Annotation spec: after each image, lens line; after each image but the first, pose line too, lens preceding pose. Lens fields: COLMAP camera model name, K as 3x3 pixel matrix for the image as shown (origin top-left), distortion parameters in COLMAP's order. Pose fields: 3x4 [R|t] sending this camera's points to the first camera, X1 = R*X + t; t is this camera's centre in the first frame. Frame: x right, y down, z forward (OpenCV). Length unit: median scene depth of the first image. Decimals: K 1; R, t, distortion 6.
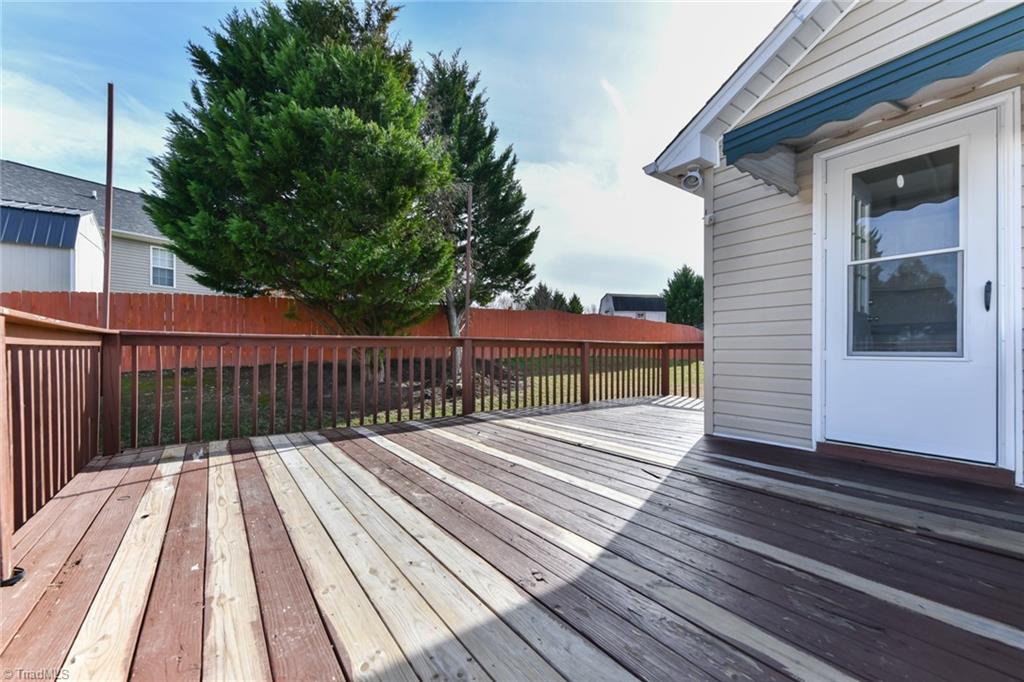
lens RADIAL K [[416.2, 0, 506.1], [0, 416.2, 349.7], [0, 0, 1]] dist [0.002602, 0.000035]
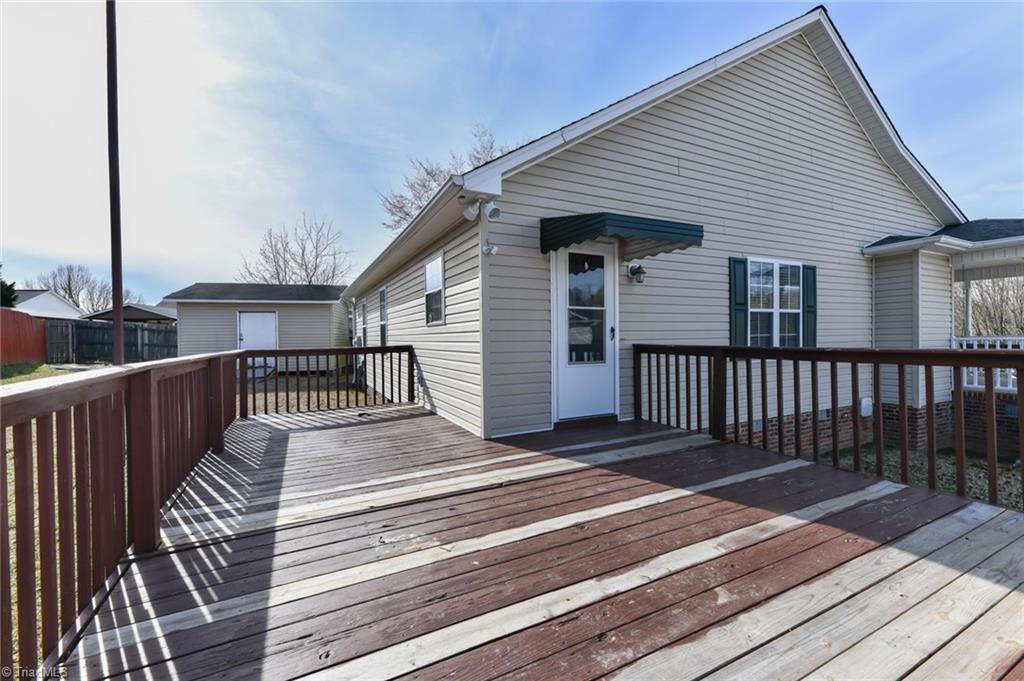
lens RADIAL K [[409.3, 0, 504.4], [0, 409.3, 341.1], [0, 0, 1]] dist [0.009222, -0.000029]
pose [[0.152936, -0.010152, 0.988184, -0.738697], [0.005587, 0.999940, 0.009408, -0.089709], [-0.988220, 0.004082, 0.152984, 0.945251]]
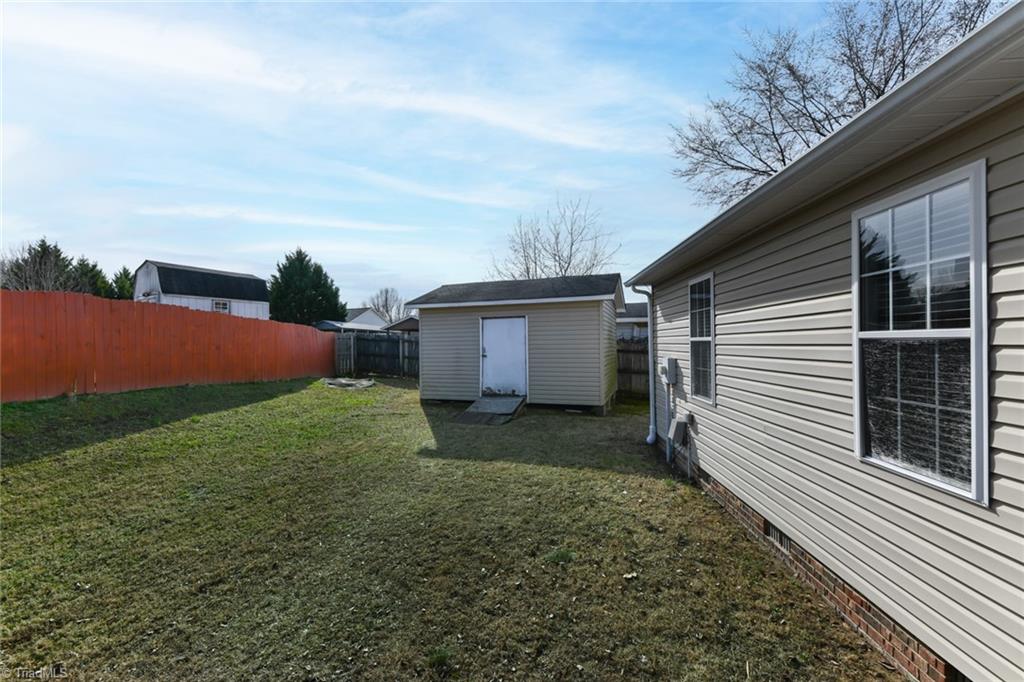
lens RADIAL K [[416.2, 0, 510.3], [0, 416.2, 345.2], [0, 0, 1]] dist [0.002602, 0.000035]
pose [[0.644155, -0.008745, 0.764845, 0.993566], [0.009037, 0.999952, 0.003823, -0.186244], [-0.764841, 0.004450, 0.644203, 2.279219]]
